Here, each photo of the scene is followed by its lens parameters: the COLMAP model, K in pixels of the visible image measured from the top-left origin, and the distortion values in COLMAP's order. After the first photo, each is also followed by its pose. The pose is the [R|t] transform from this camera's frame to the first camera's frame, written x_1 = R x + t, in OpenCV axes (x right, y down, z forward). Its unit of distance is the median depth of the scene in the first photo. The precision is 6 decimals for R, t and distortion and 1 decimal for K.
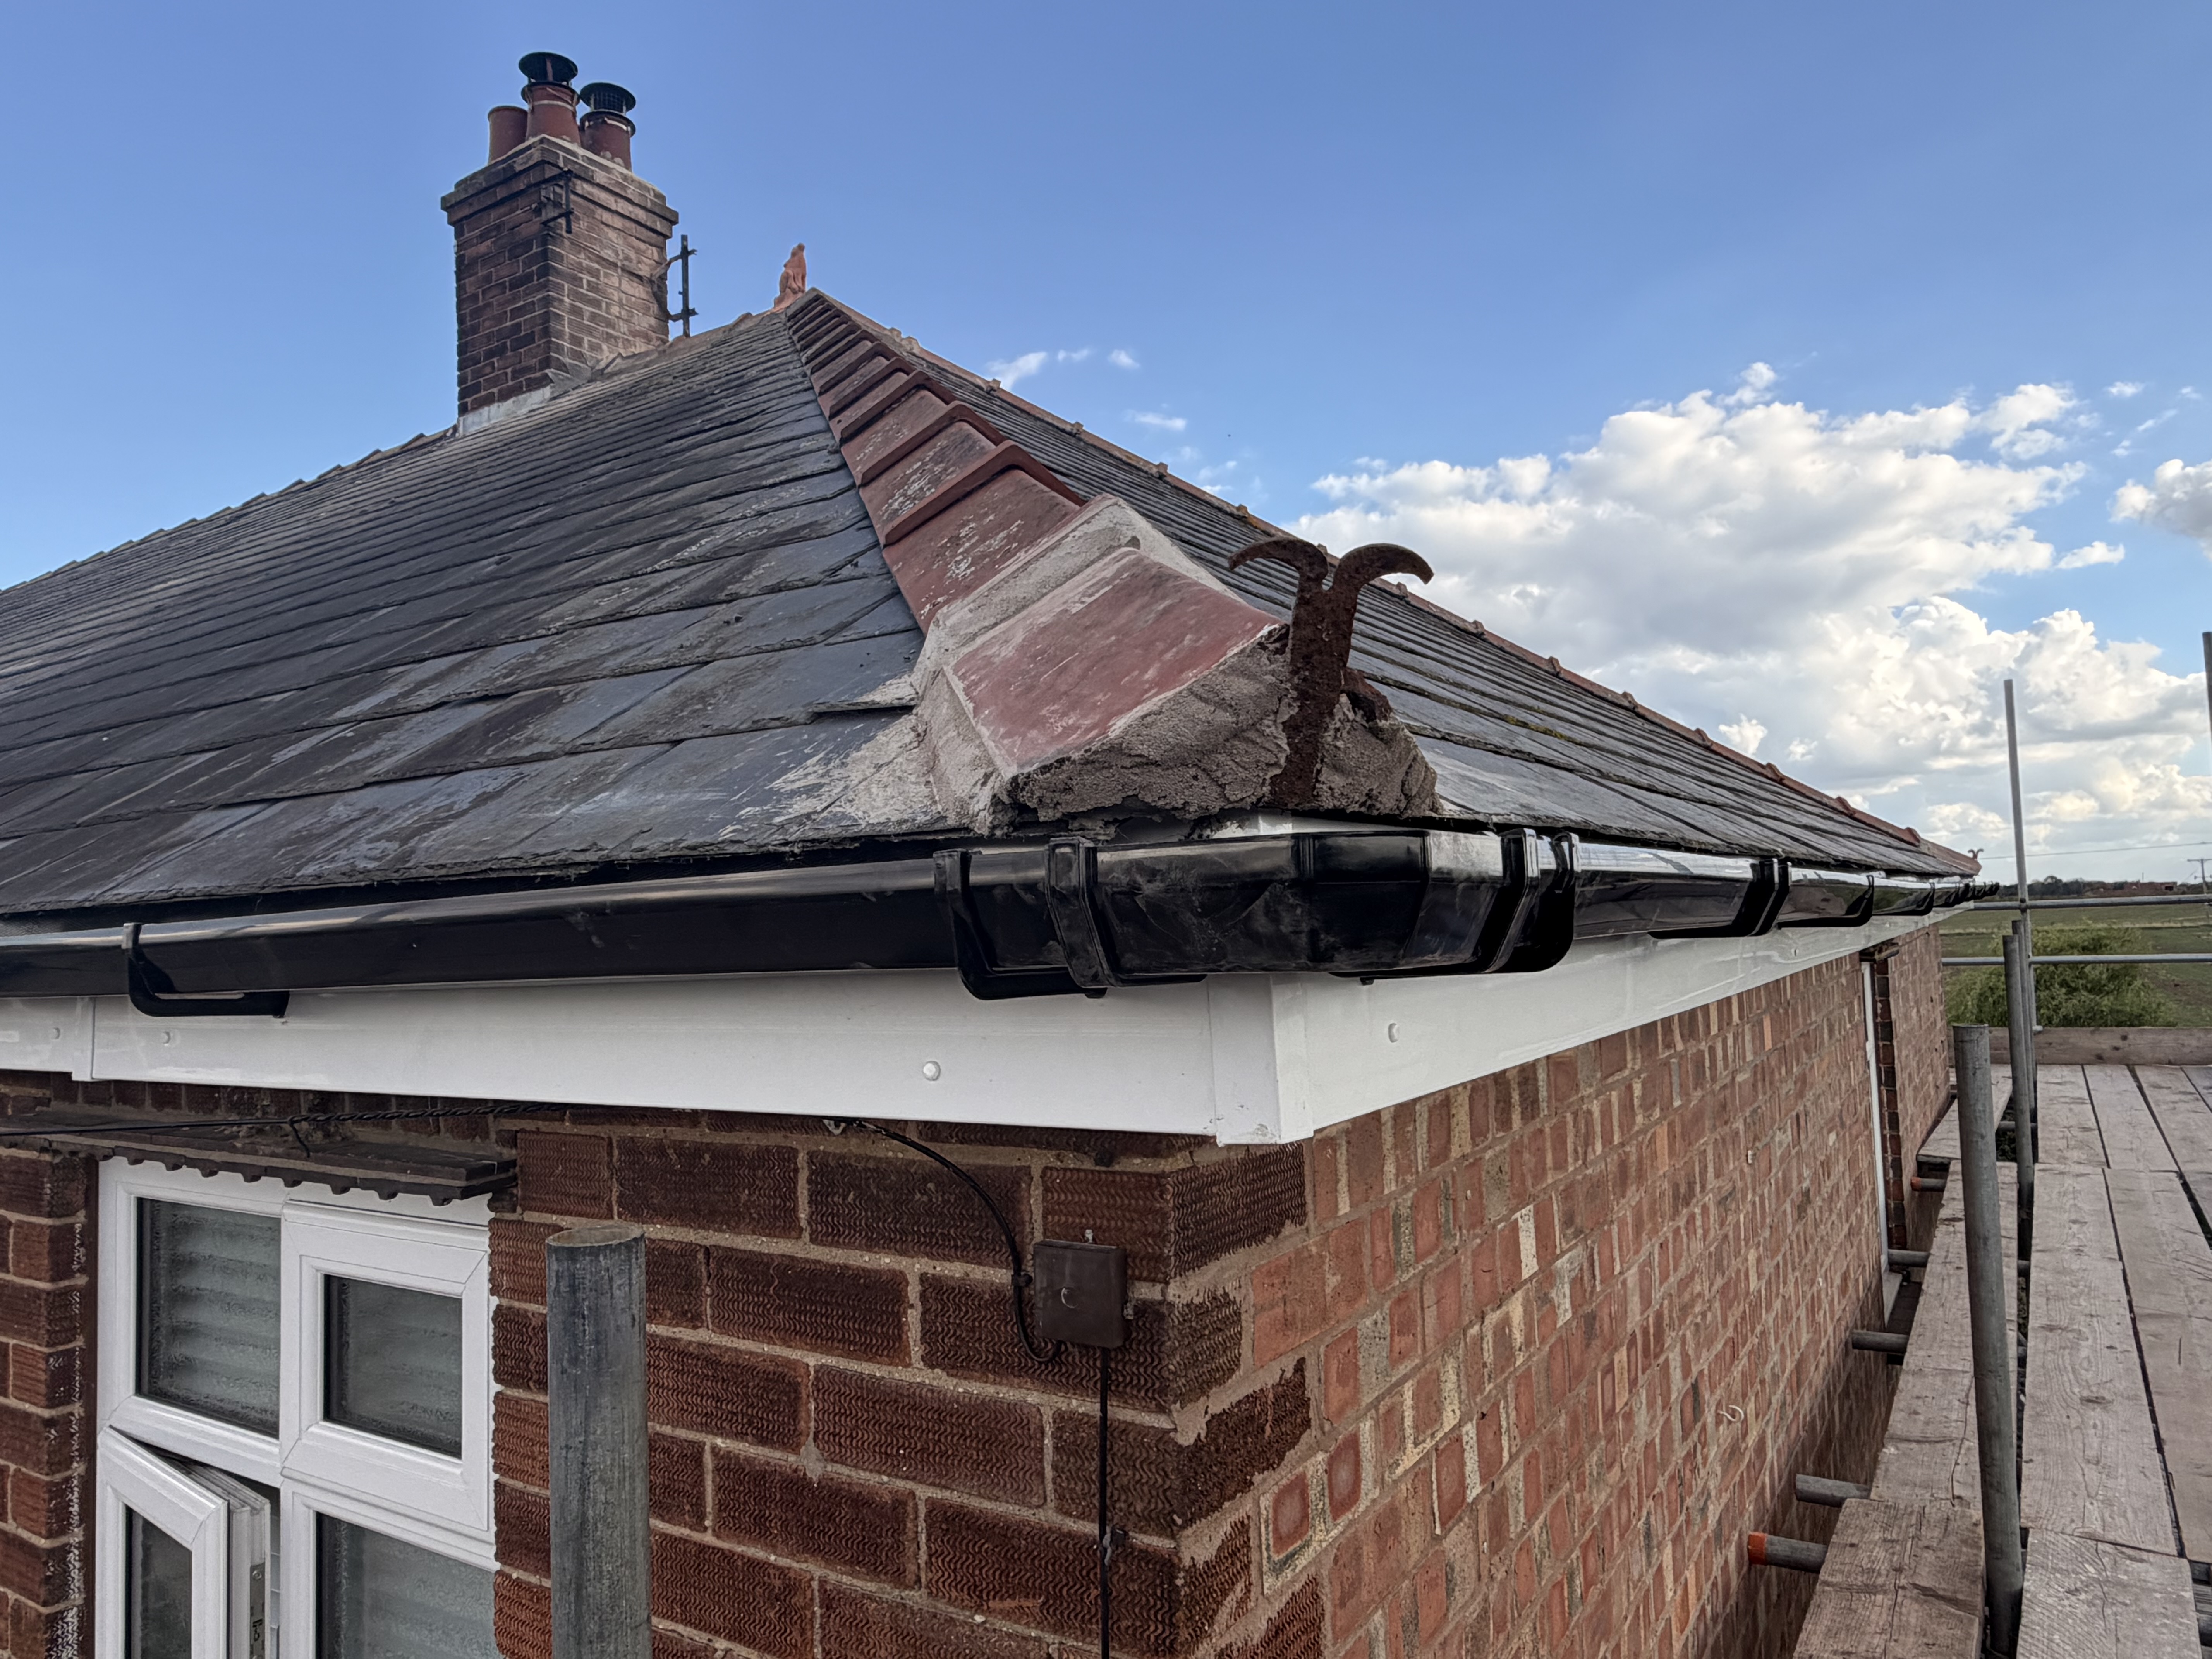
lens RADIAL K [[1483.1, 0, 1089.4], [0, 1483.1, 825.5], [0, 0, 1]] dist [0.001705, 0.003158]
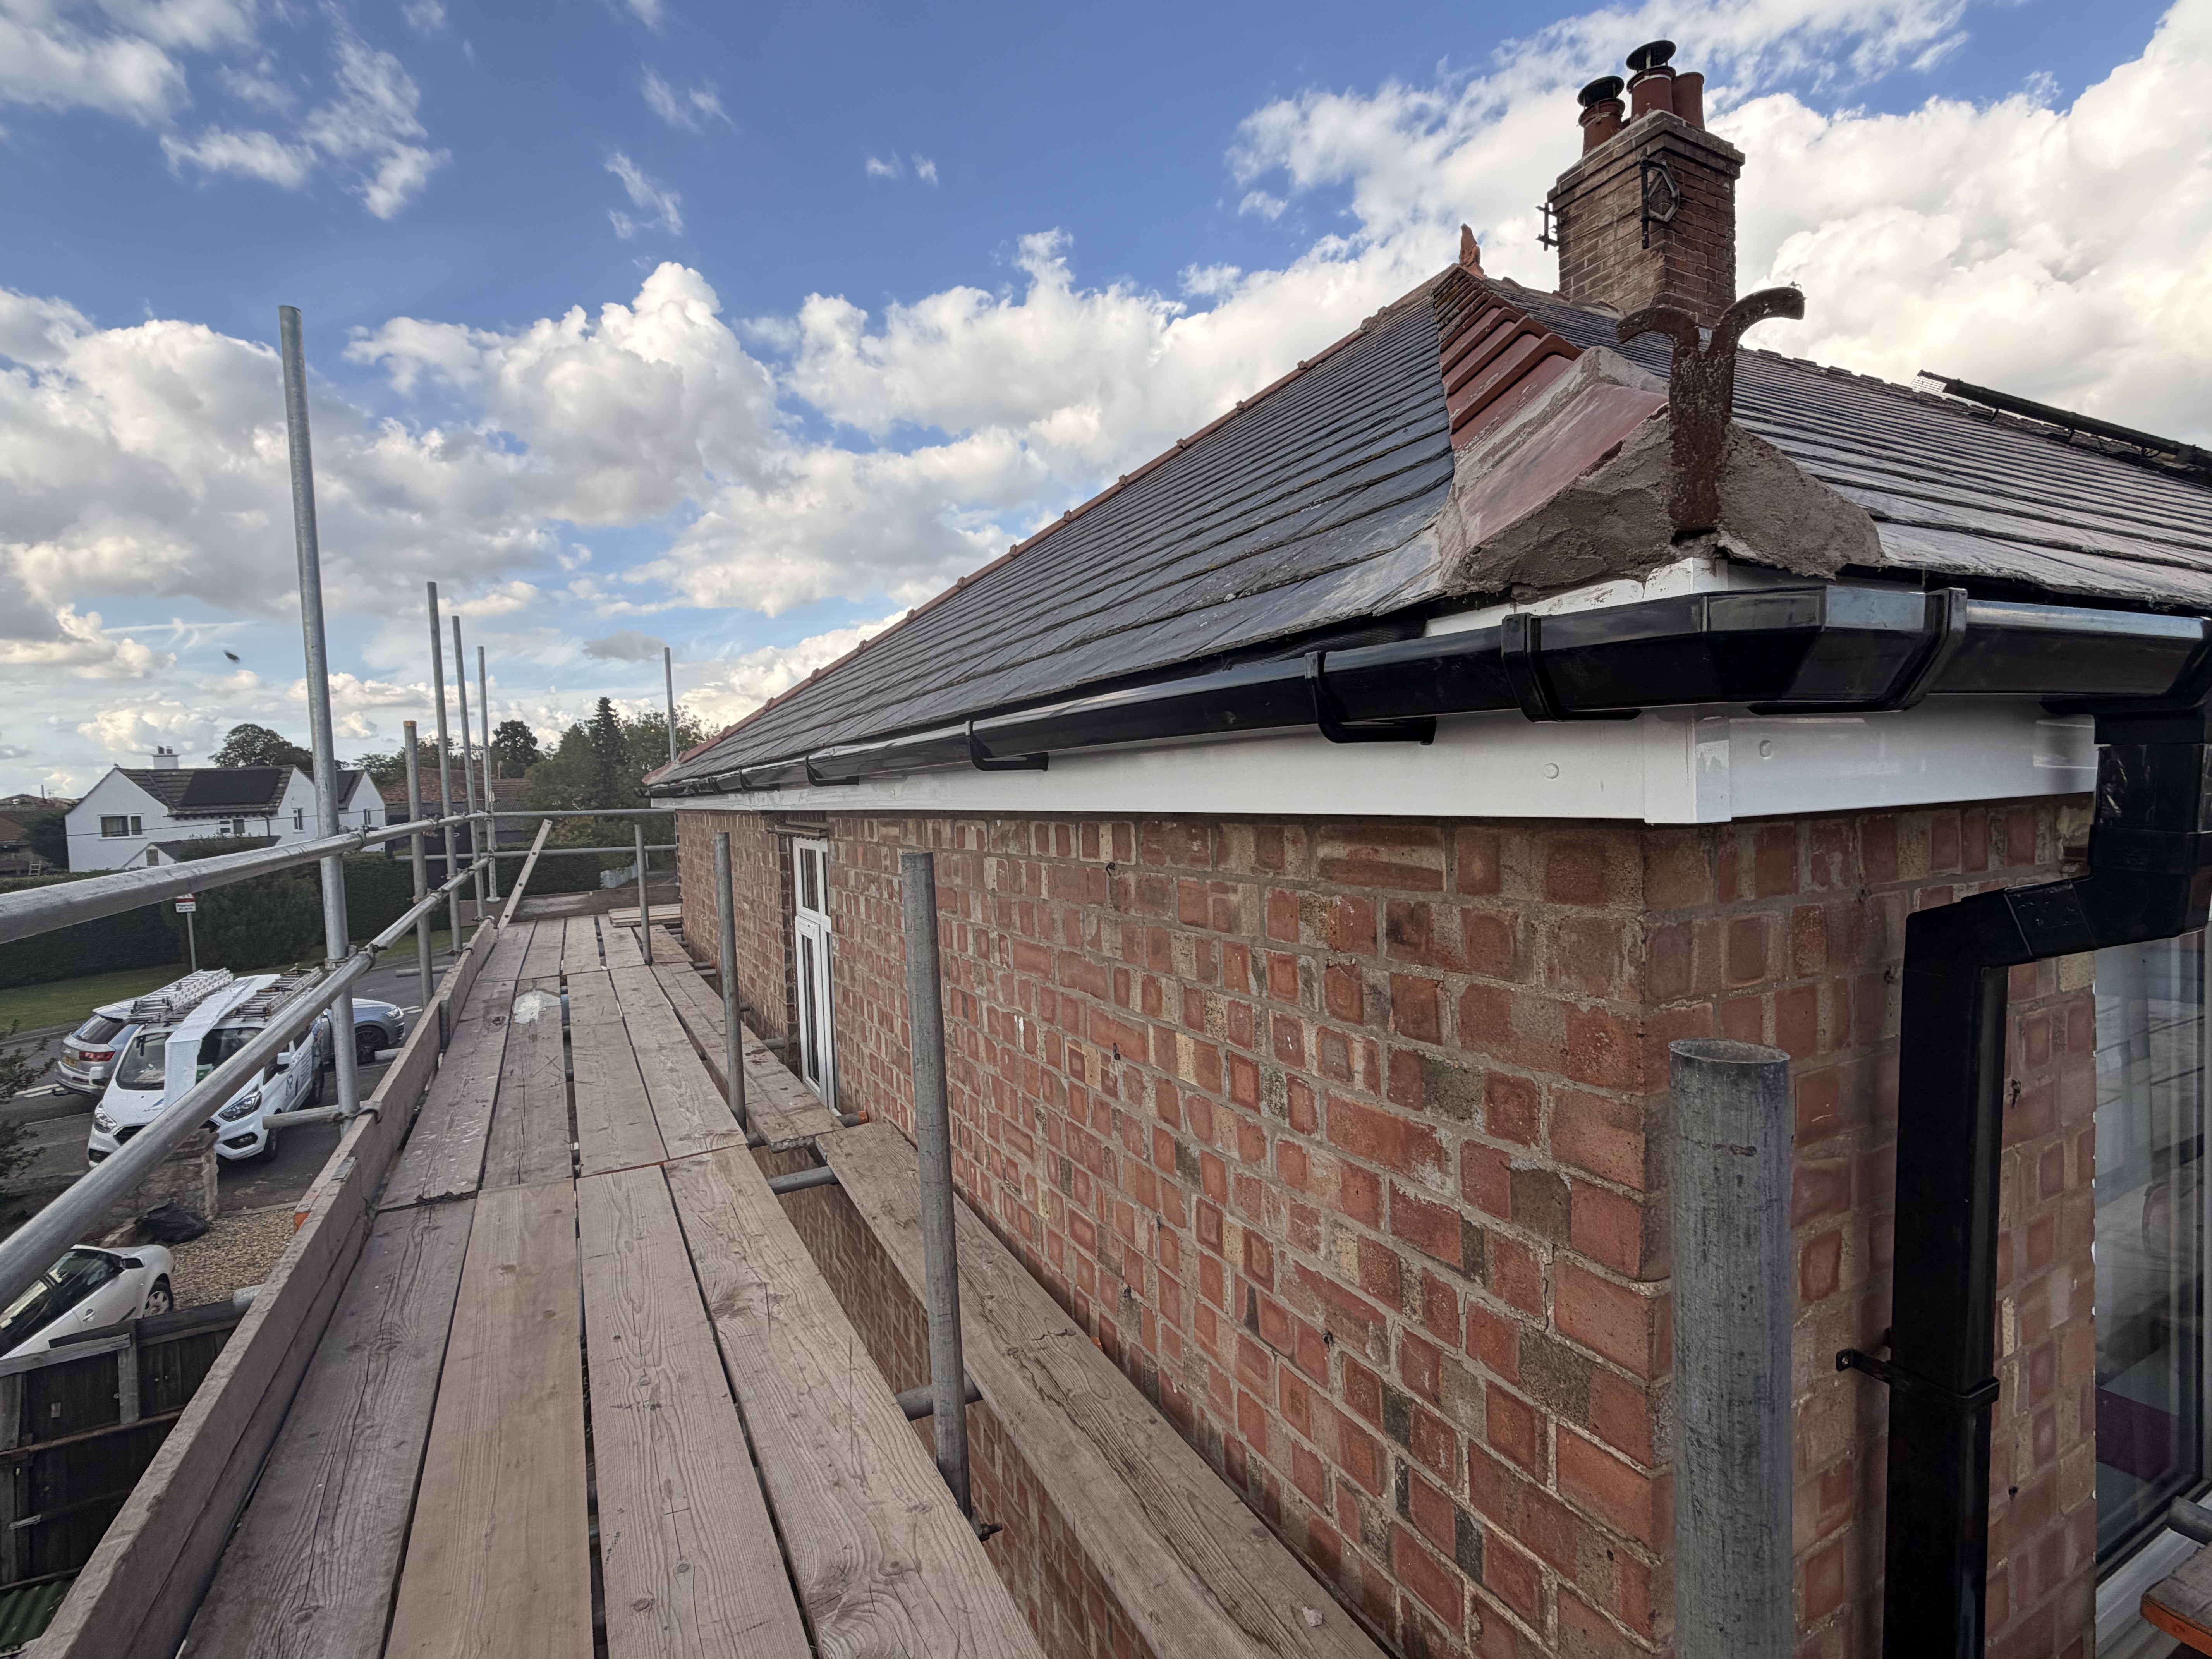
lens RADIAL K [[1041.2, 0, 1099.5], [0, 1041.2, 834.6], [0, 0, 1]] dist [-0.000119, -0.001479]
pose [[-0.494104, 0.104101, -0.863148, 2.099618], [0.117448, 0.991697, 0.052372, 0.125388], [0.861433, -0.075498, -0.502228, 3.000341]]
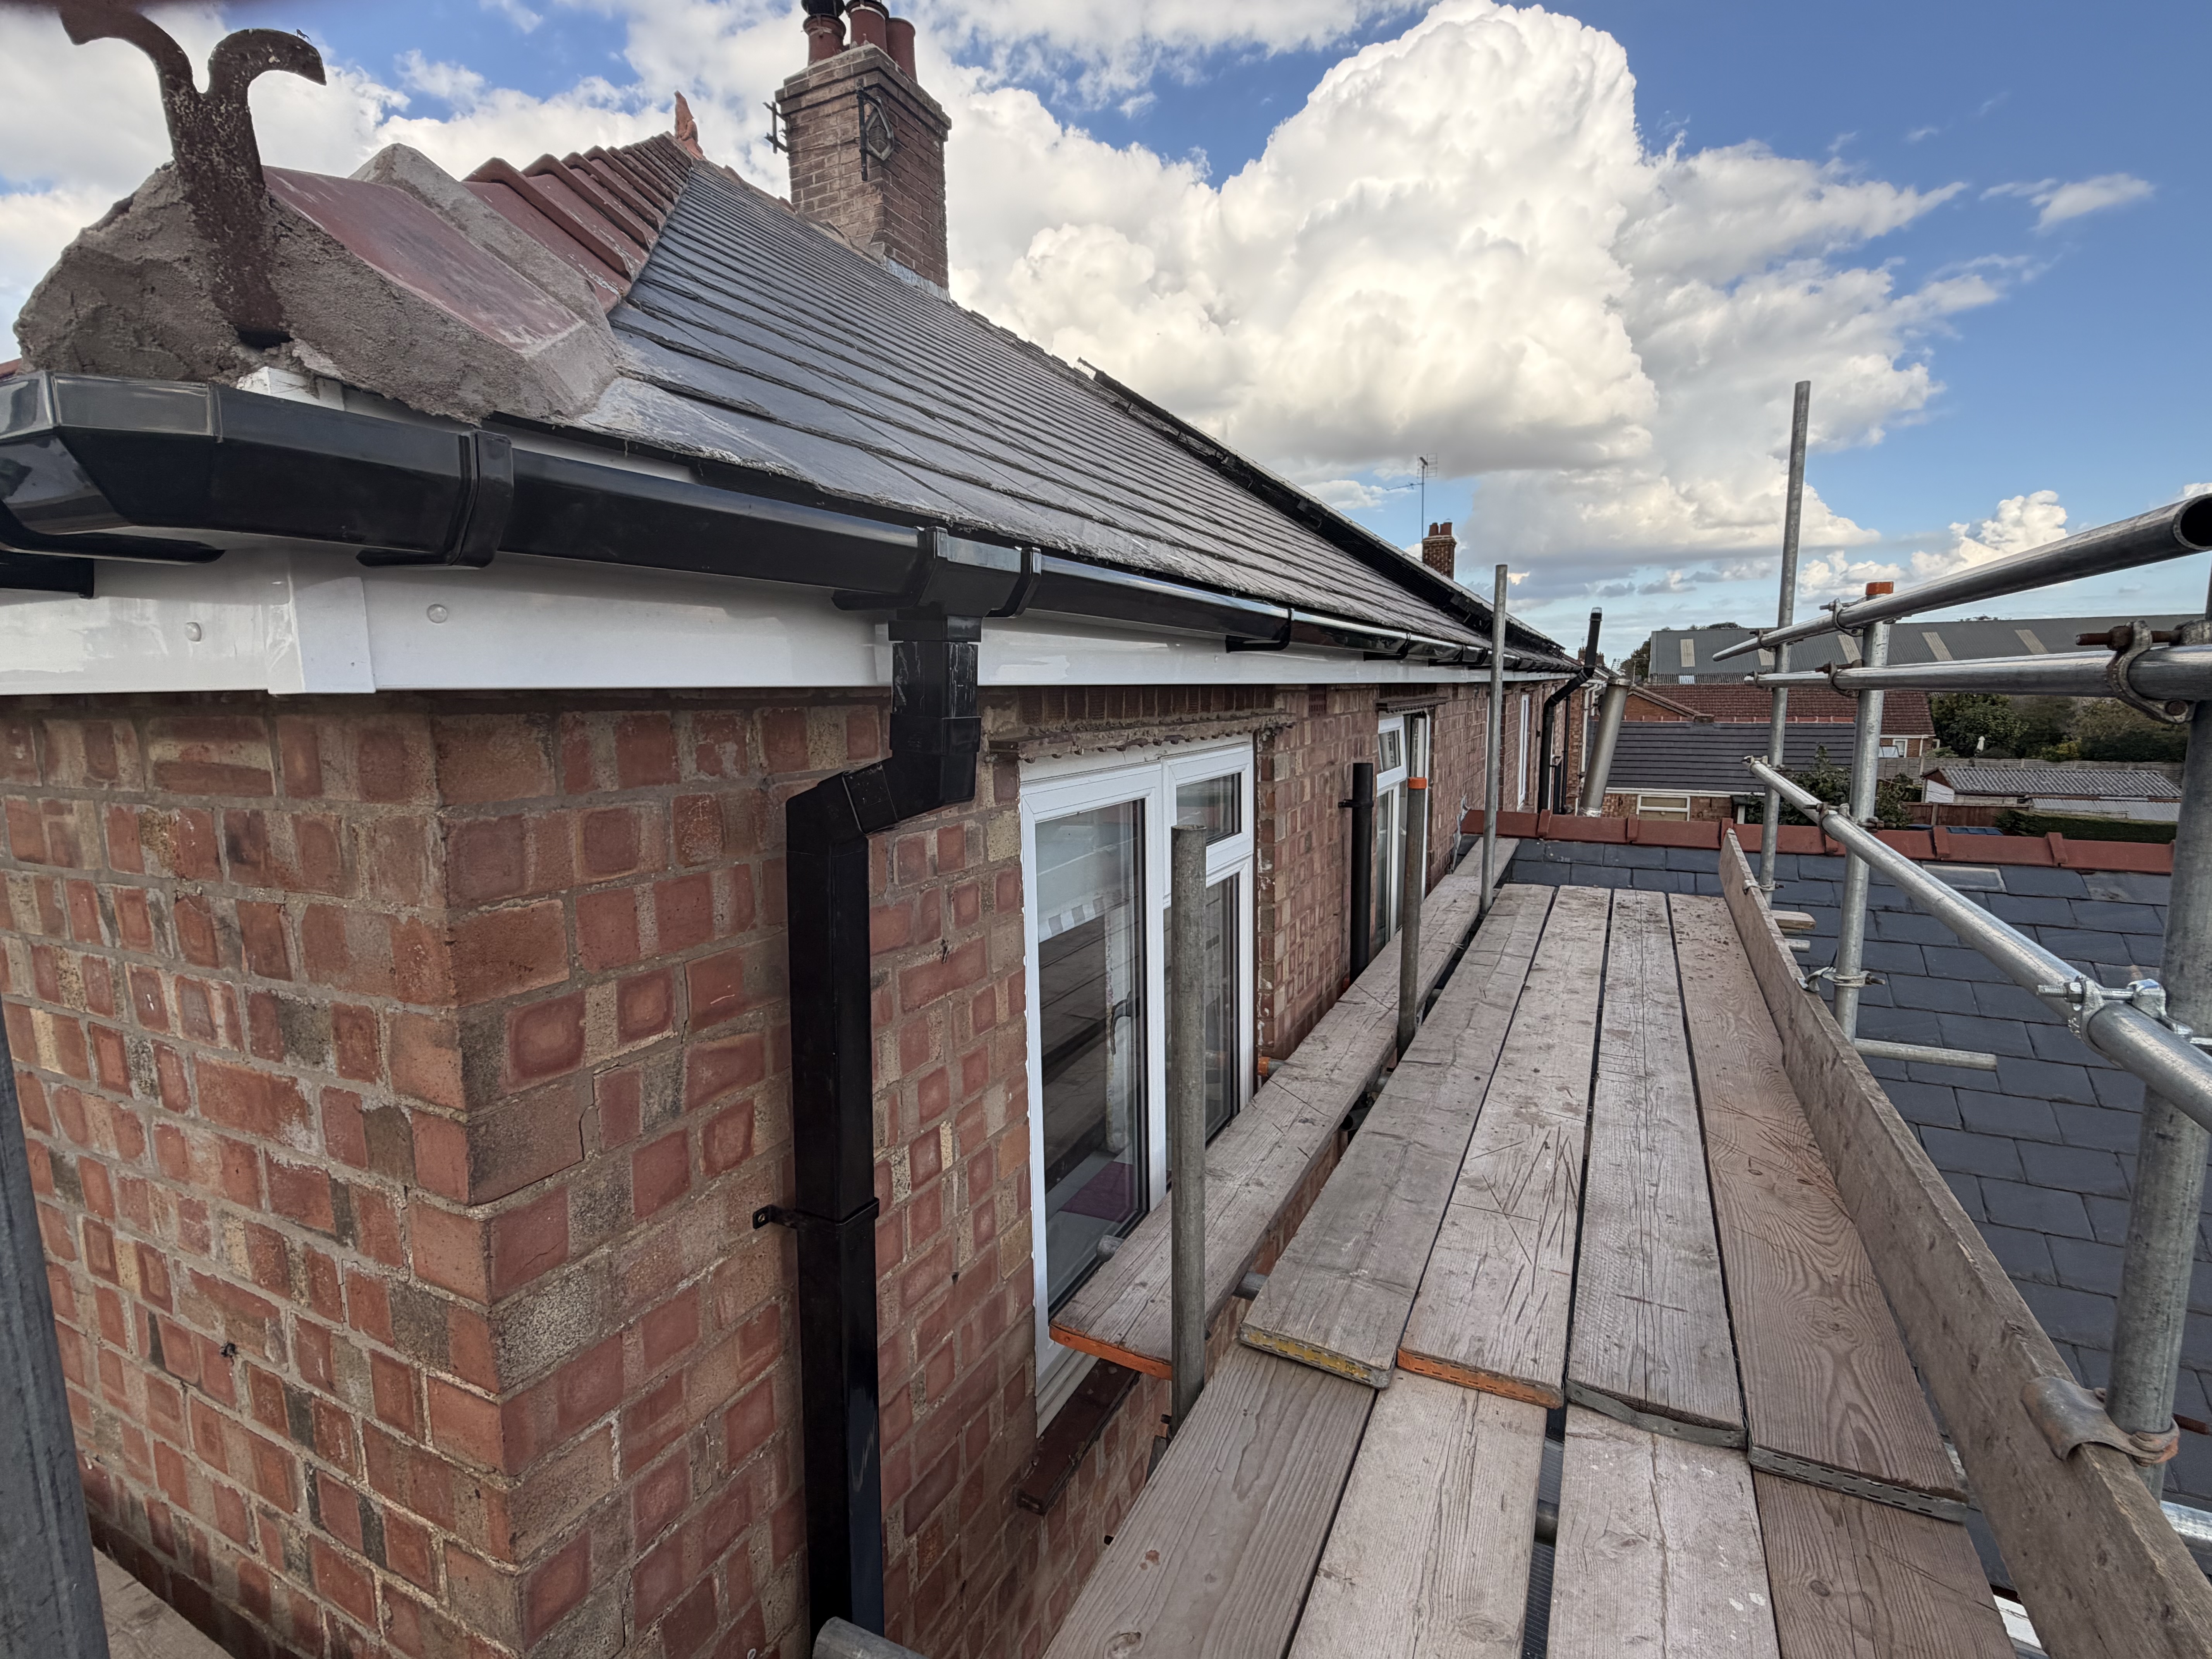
lens RADIAL K [[1041.2, 0, 1104.9], [0, 1041.2, 835.7], [0, 0, 1]] dist [-0.000119, -0.001479]
pose [[0.120450, 0.182533, -0.975794, 2.041595], [0.076080, 0.978362, 0.192404, 0.154245], [0.989800, -0.097414, 0.103957, 3.142496]]
